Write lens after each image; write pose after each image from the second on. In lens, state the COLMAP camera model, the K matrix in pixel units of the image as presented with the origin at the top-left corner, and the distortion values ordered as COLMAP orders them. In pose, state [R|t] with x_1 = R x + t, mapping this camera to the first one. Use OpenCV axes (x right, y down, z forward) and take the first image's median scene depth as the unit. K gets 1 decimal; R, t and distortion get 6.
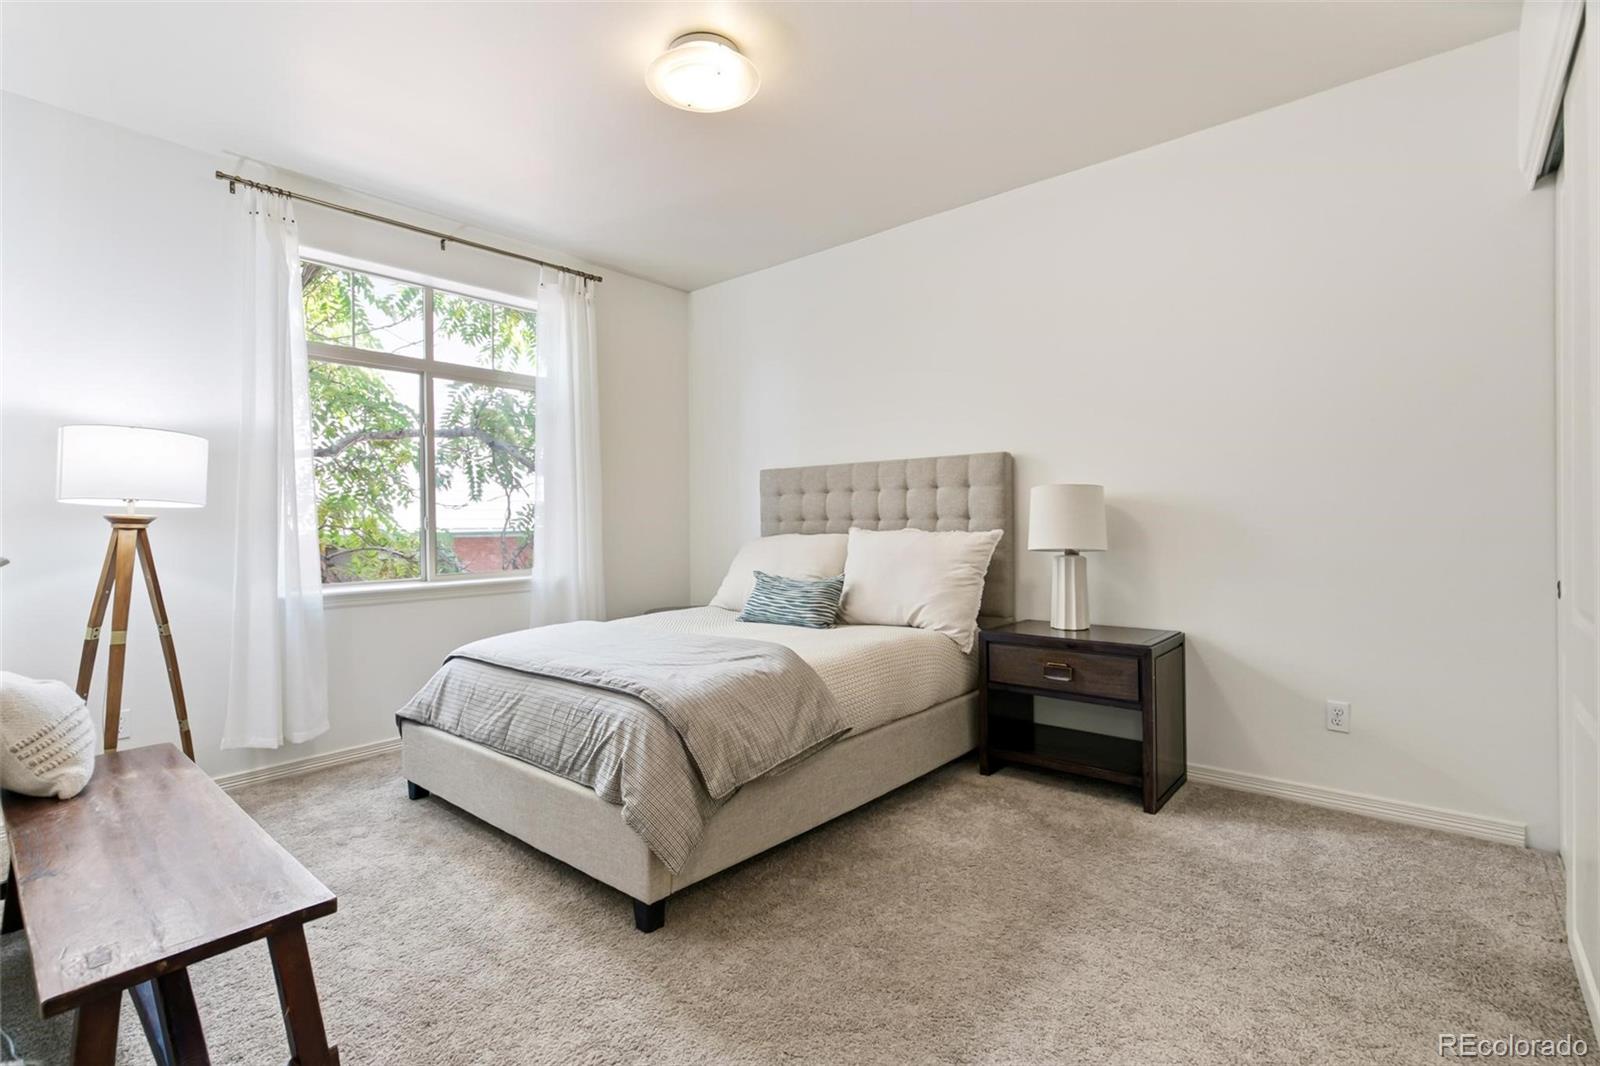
lens RADIAL K [[723.4, 0, 796.4], [0, 723.4, 524.3], [0, 0, 1]] dist [0.011902, -0.000800]
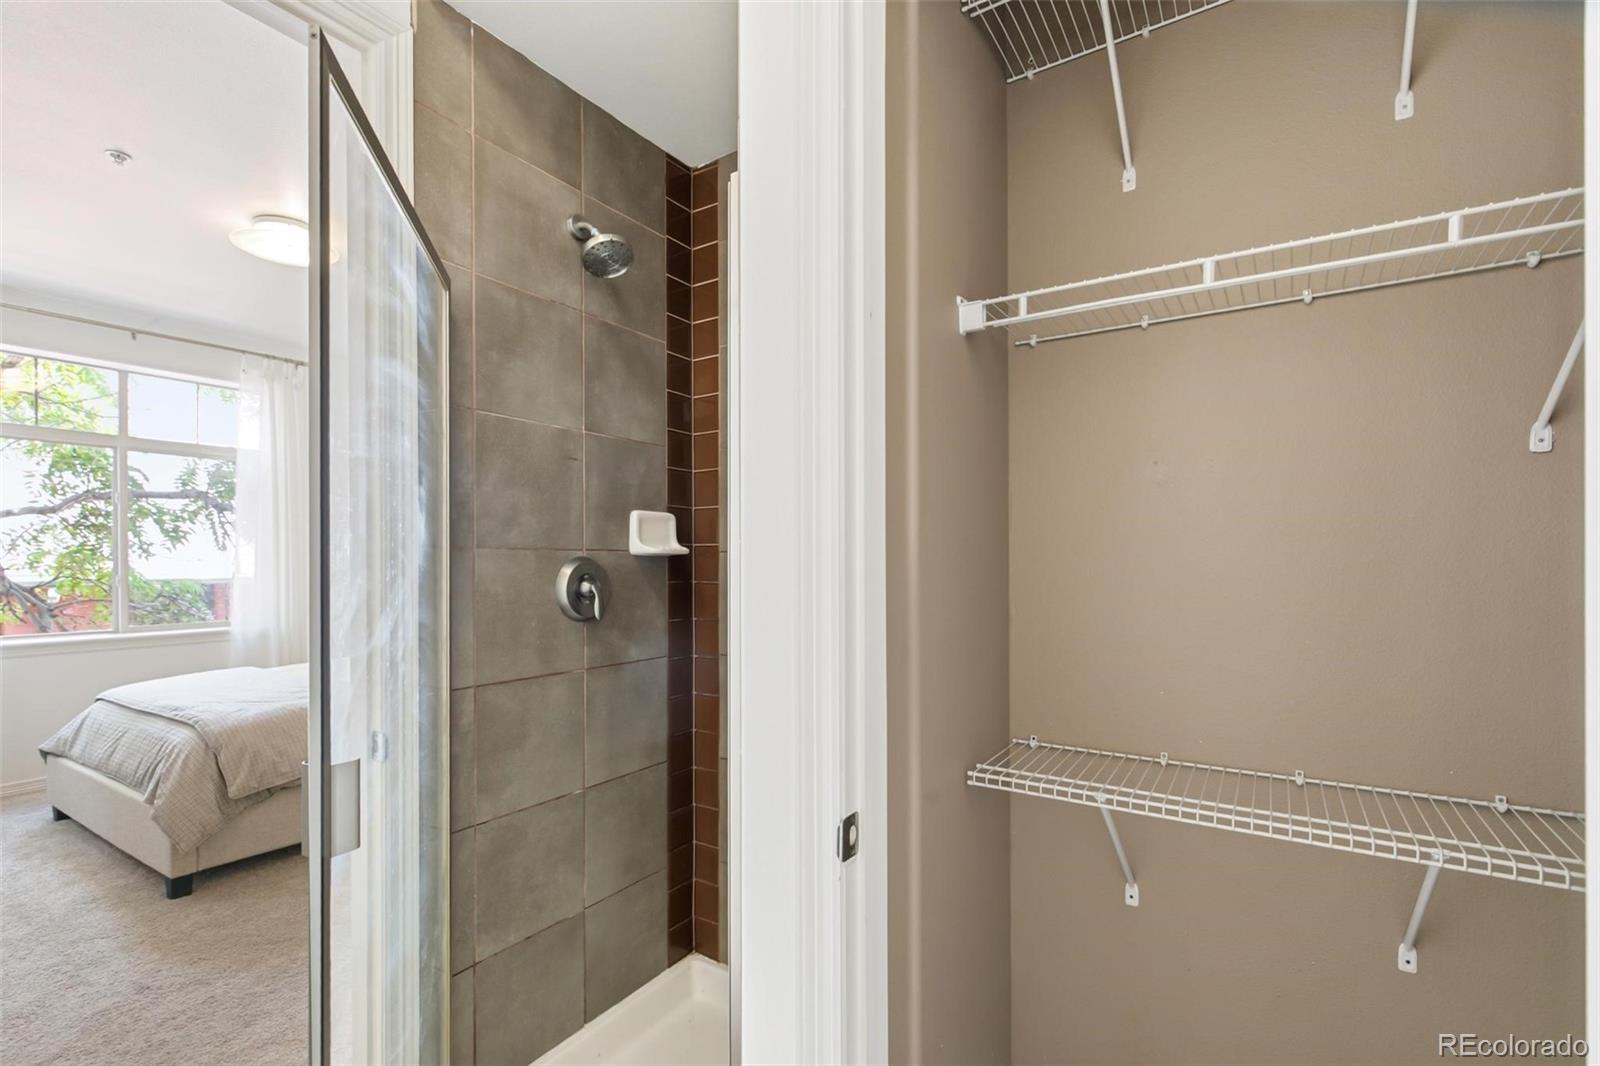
lens RADIAL K [[723.4, 0, 812.4], [0, 723.4, 556.3], [0, 0, 1]] dist [0.011902, -0.000800]
pose [[0.991950, 0.005270, 0.126518, 0.534416], [-0.004629, 0.999975, -0.005356, -0.050212], [-0.126543, 0.004727, 0.991950, -0.337172]]
